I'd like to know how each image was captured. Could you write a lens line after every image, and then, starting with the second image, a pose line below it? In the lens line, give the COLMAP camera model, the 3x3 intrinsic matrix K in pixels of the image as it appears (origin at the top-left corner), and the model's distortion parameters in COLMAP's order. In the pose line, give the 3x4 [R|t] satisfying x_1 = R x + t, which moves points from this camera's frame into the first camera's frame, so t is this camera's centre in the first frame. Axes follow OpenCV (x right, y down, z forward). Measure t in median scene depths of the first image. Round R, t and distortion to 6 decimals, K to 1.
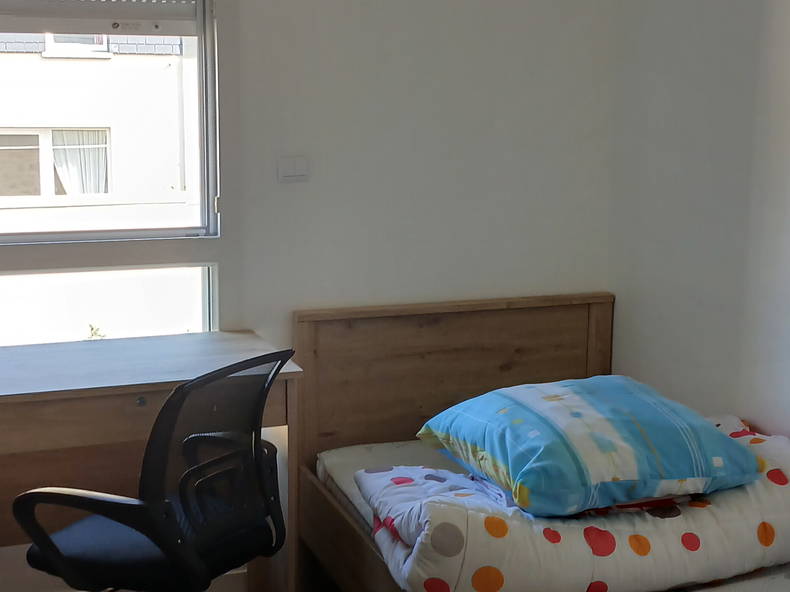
lens RADIAL K [[1306.4, 0, 394.1], [0, 1306.4, 285.4], [0, 0, 1]] dist [0.095236, -0.140780]
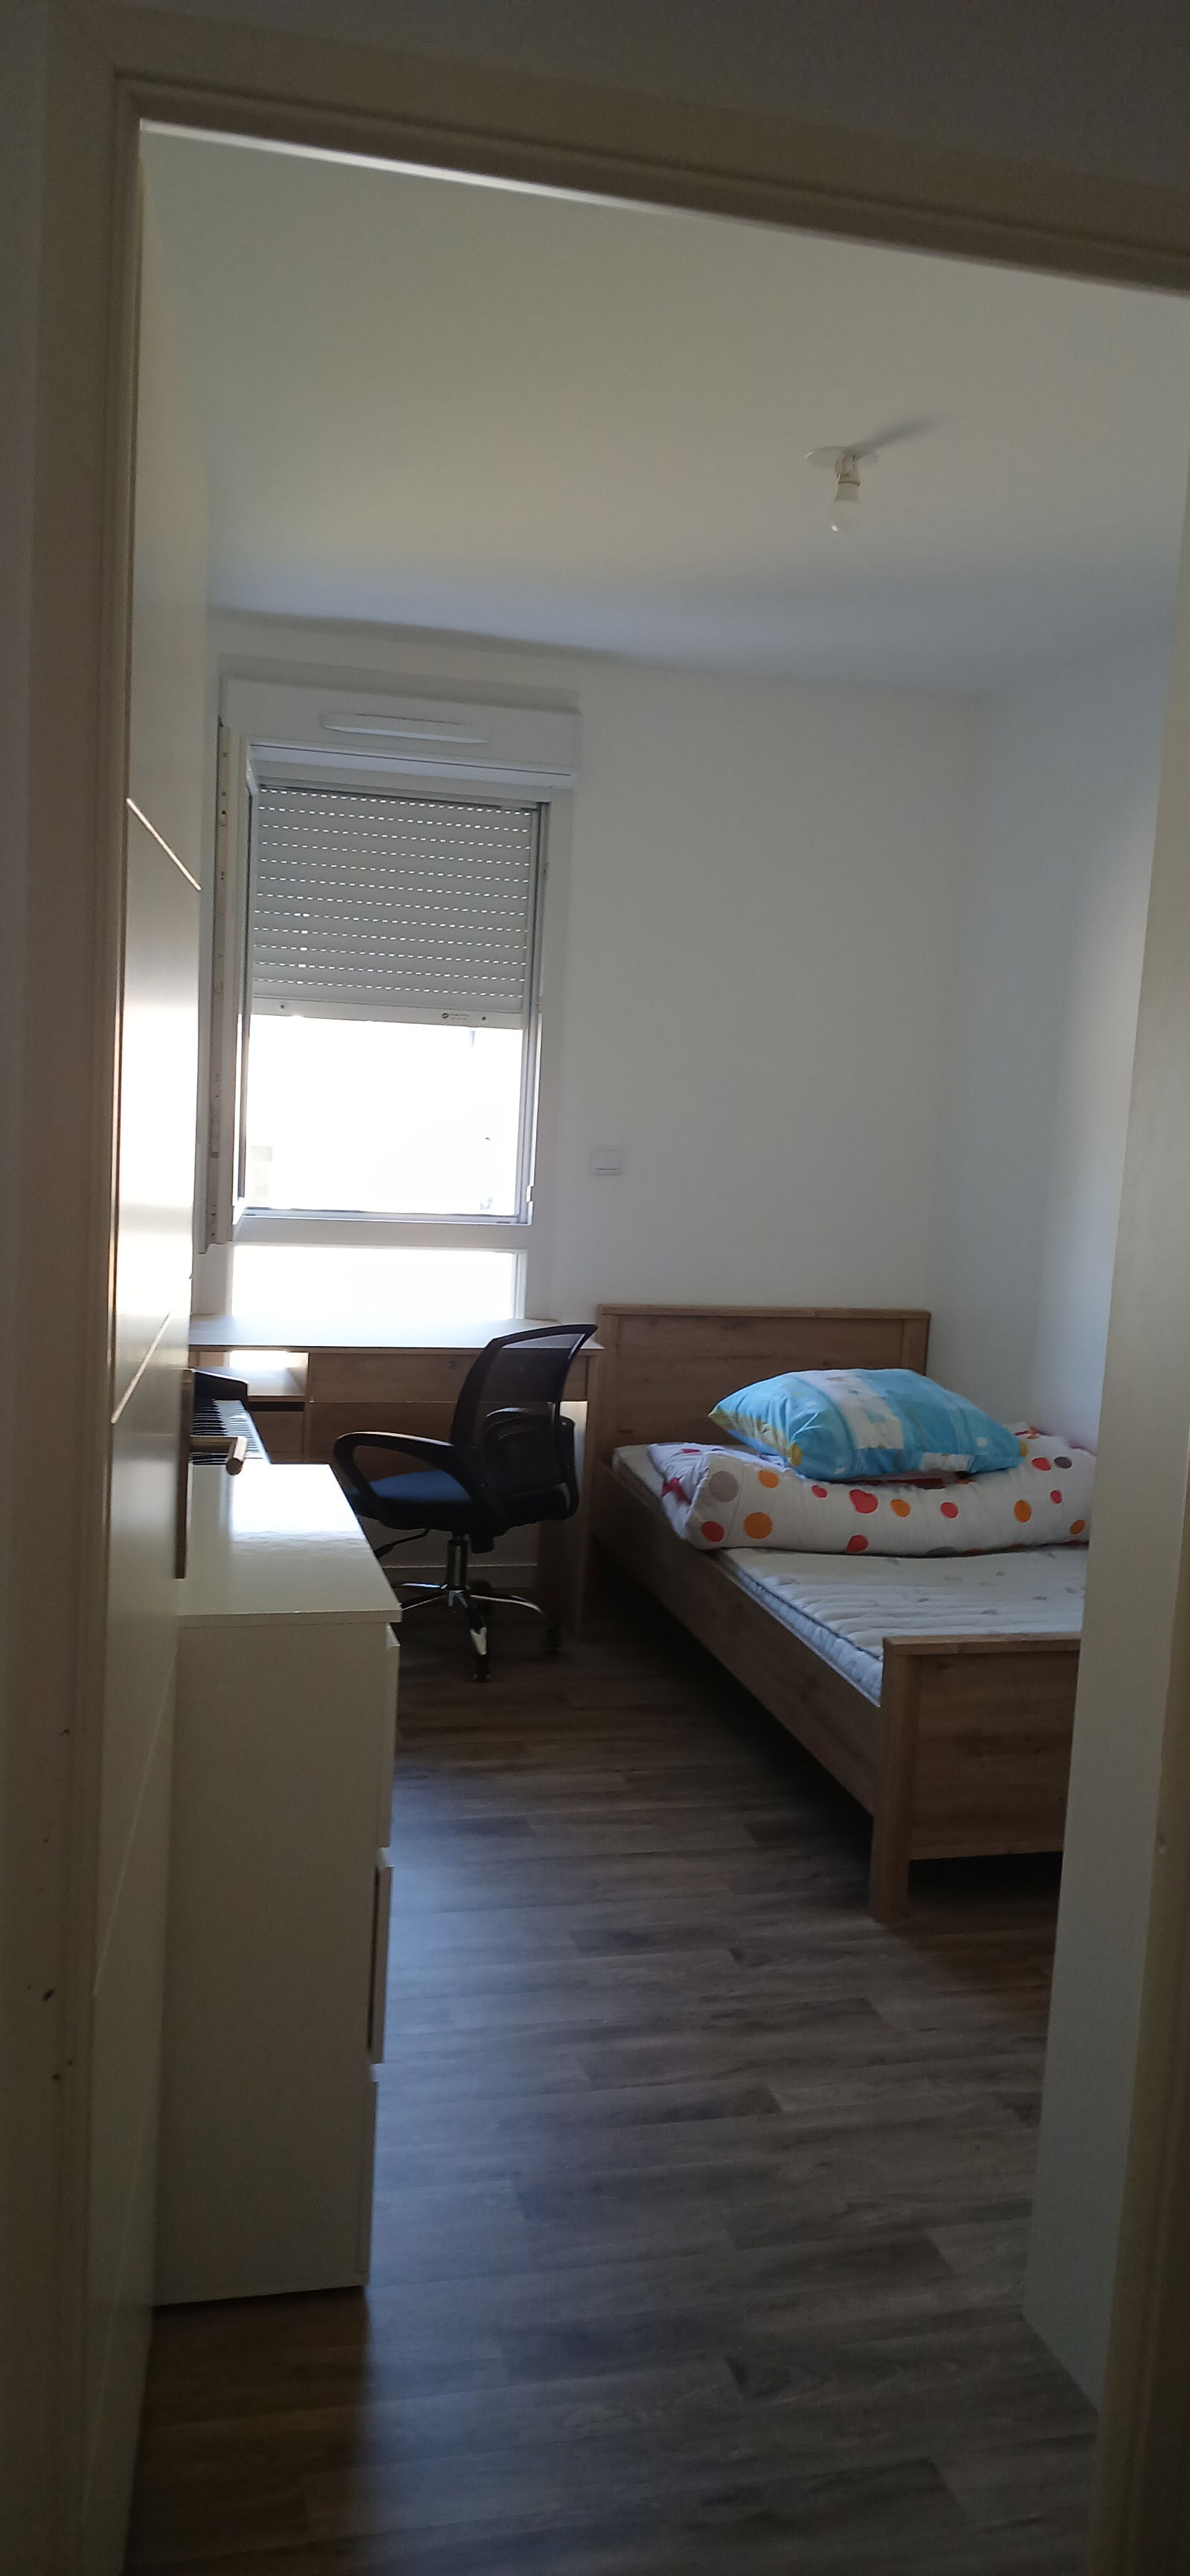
lens RADIAL K [[1961.1, 0, 595.0], [0, 1961.1, 1288.0], [0, 0, 1]] dist [0.132221, -0.286245]
pose [[0.995102, 0.056182, -0.081335, 0.049109], [-0.060725, 0.996666, -0.054501, 0.104000], [0.078002, 0.059173, 0.995196, -0.580368]]
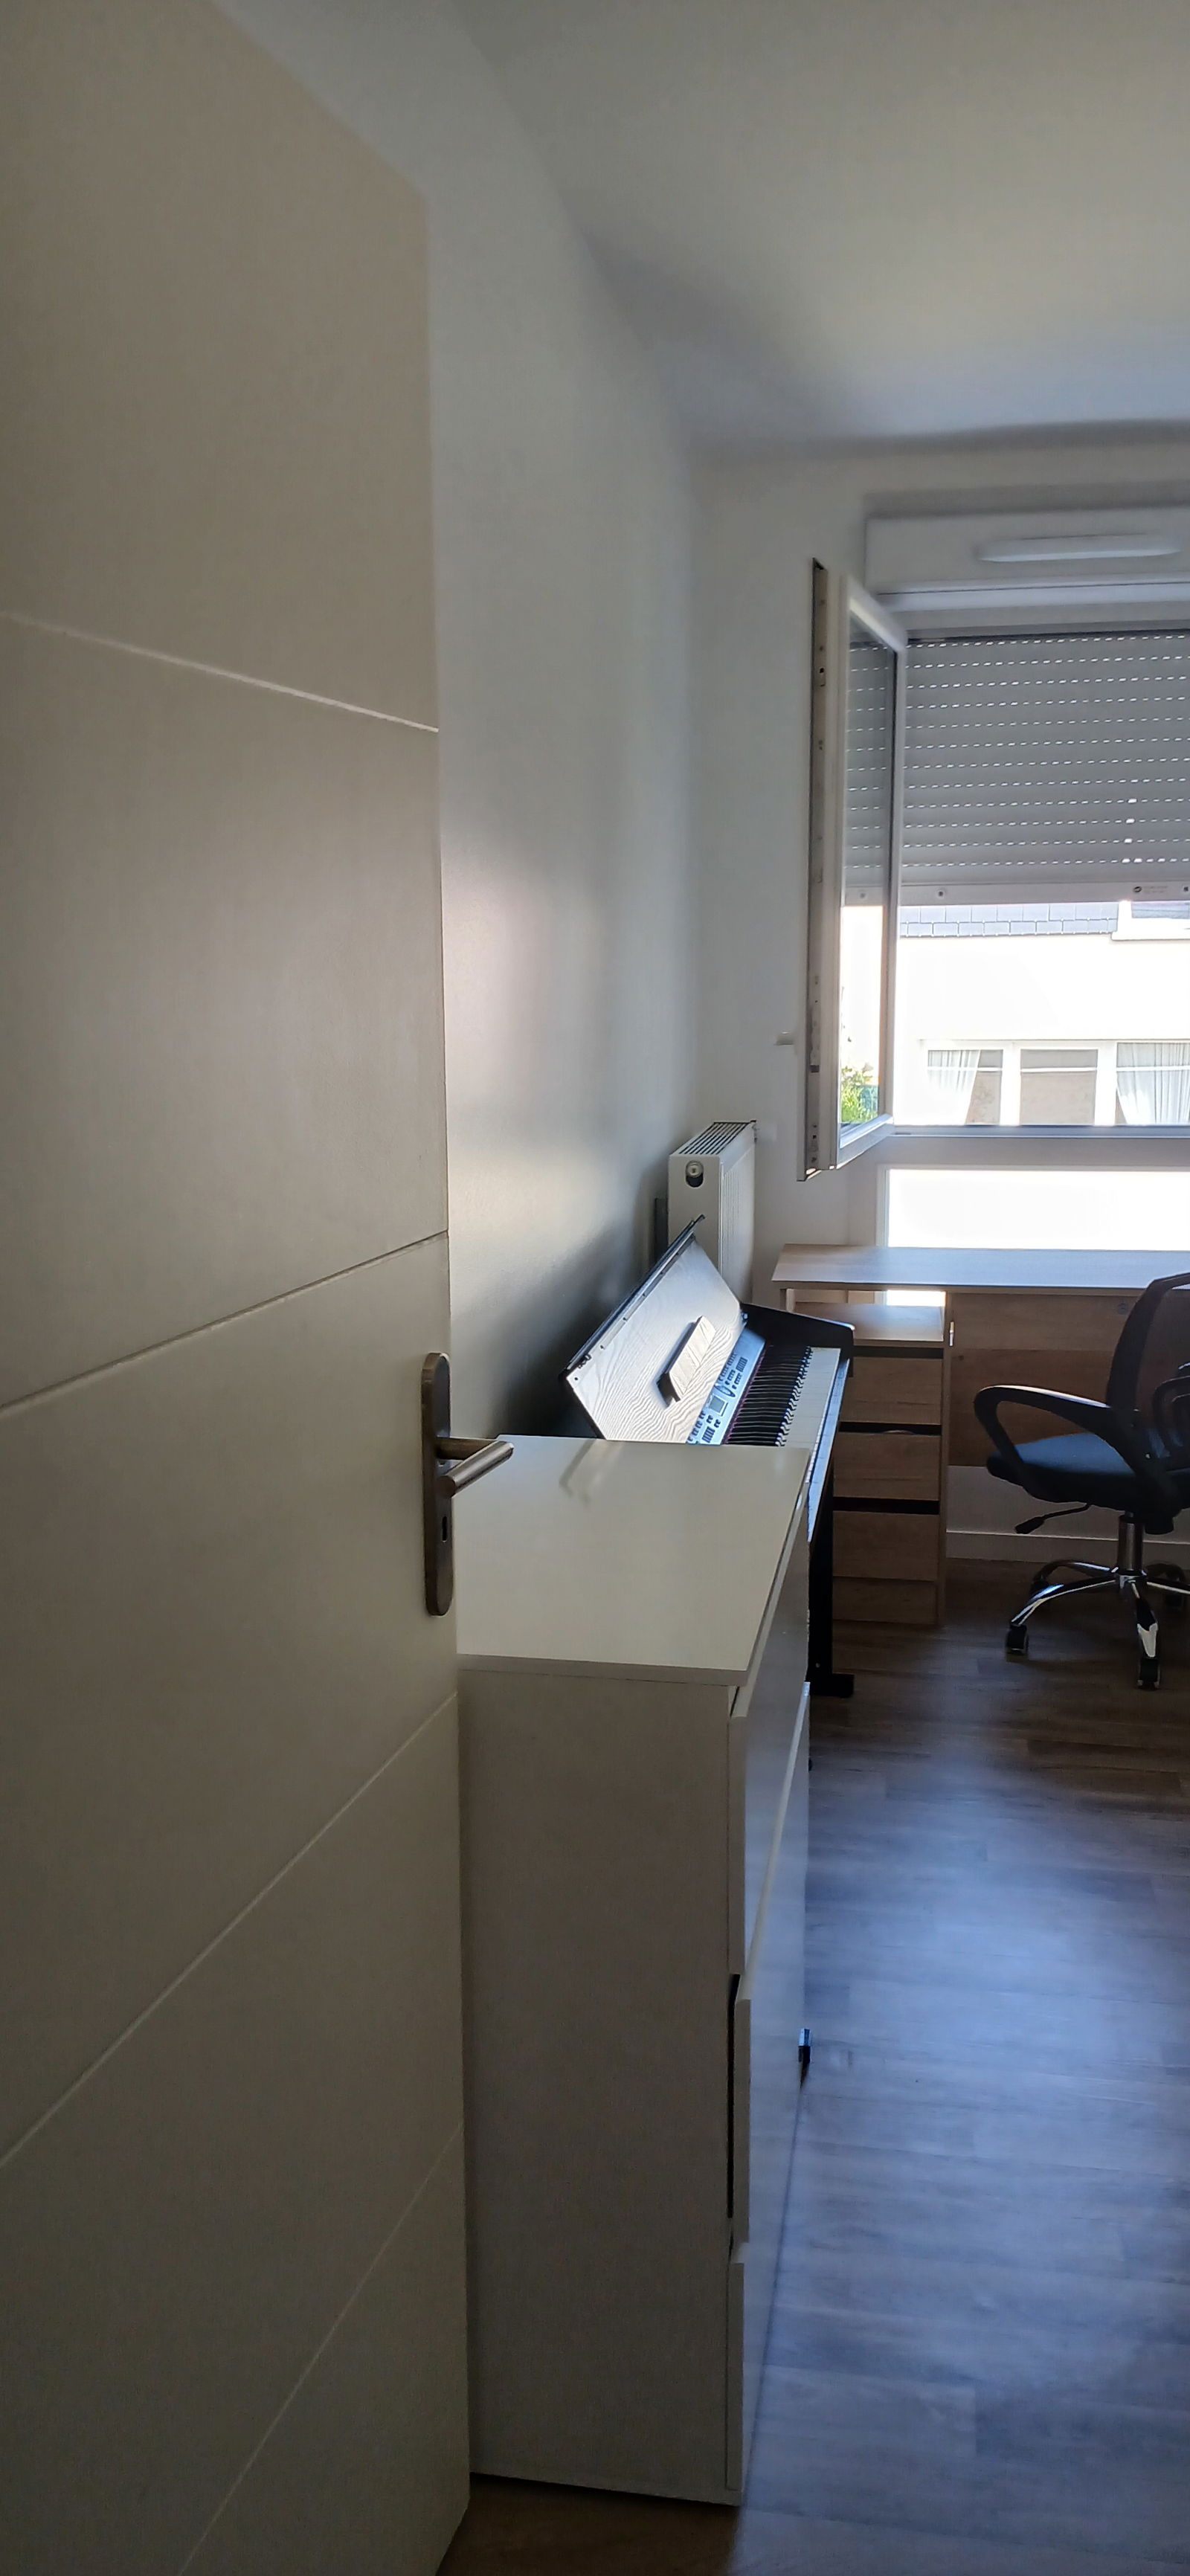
lens RADIAL K [[1961.1, 0, 595.0], [0, 1961.1, 1288.0], [0, 0, 1]] dist [0.132221, -0.286245]
pose [[0.868839, 0.069913, -0.490133, 0.152727], [-0.069724, 0.997392, 0.018671, 0.072906], [0.490160, 0.017952, 0.871447, -0.349581]]
